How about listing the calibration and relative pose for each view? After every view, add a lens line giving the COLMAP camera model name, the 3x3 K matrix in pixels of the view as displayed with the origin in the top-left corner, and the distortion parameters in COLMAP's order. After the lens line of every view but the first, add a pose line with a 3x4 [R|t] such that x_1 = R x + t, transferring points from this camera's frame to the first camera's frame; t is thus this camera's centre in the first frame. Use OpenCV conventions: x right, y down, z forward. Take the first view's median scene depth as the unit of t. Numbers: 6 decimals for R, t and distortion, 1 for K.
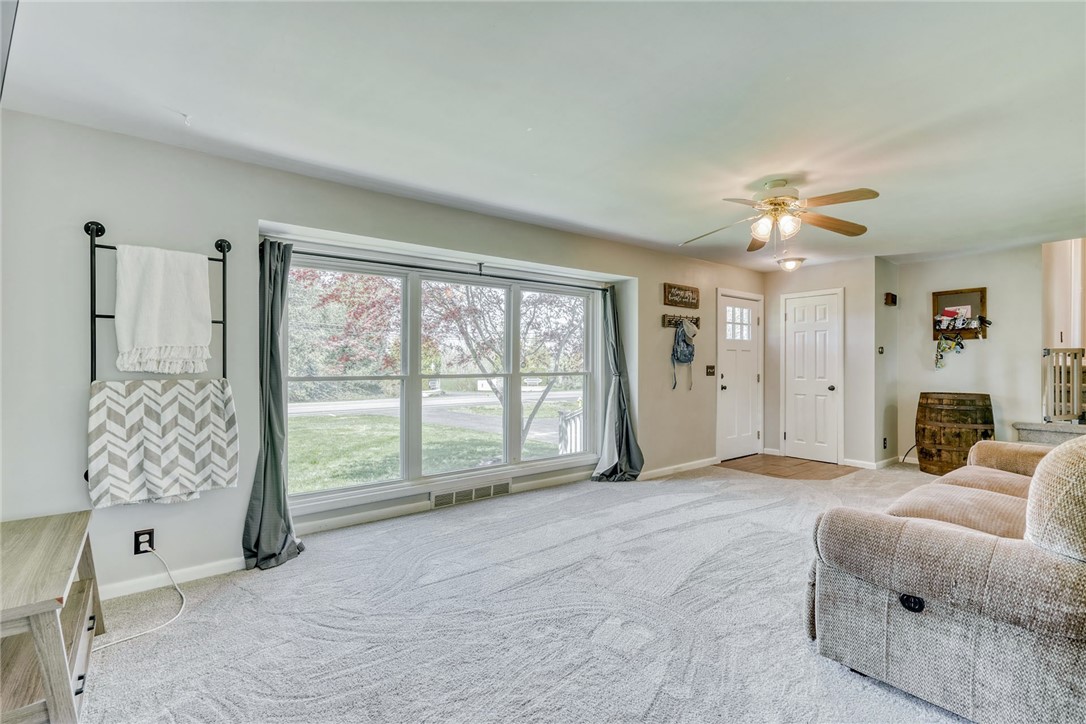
lens RADIAL K [[488.9, 0, 541.9], [0, 488.9, 367.7], [0, 0, 1]] dist [0.001704, 0.002490]
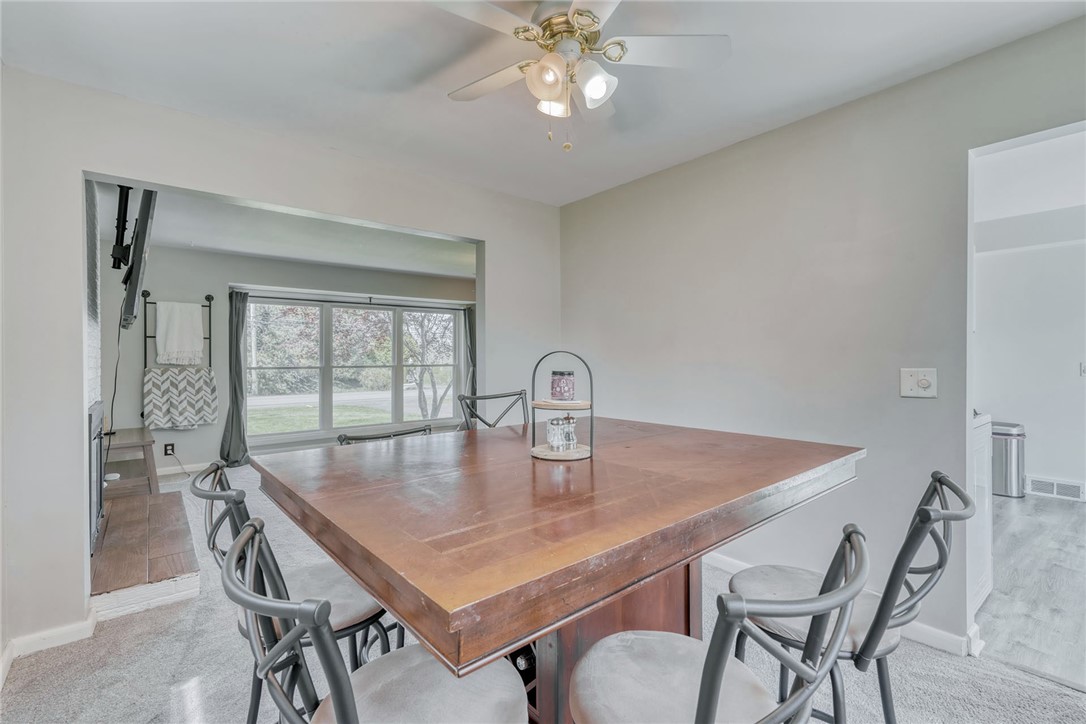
lens RADIAL K [[488.9, 0, 542.3], [0, 488.9, 360.6], [0, 0, 1]] dist [0.001704, 0.002490]
pose [[0.999706, -0.003401, 0.023992, 0.544339], [0.003457, 0.999991, -0.002279, 0.003596], [-0.023984, 0.002361, 0.999710, -0.851261]]
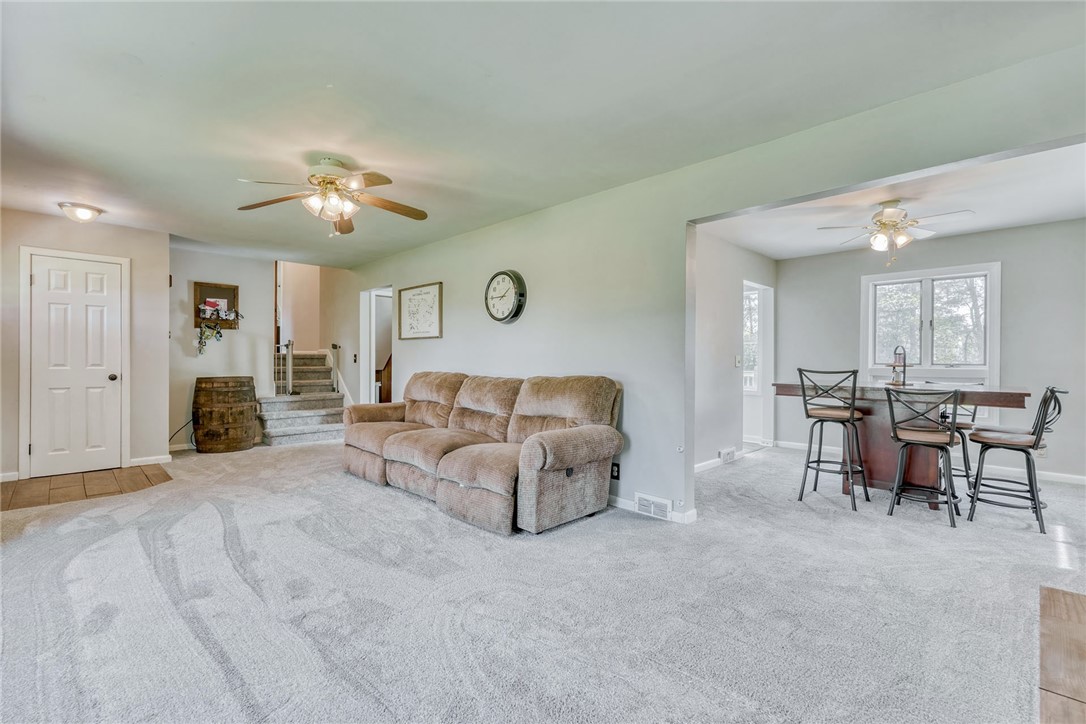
lens RADIAL K [[488.9, 0, 536.8], [0, 488.9, 365.4], [0, 0, 1]] dist [0.001704, 0.002490]
pose [[-0.121910, -0.009044, 0.992500, -0.765743], [0.002902, 0.999951, 0.009469, 0.038816], [-0.992537, 0.004035, -0.121878, 0.959570]]
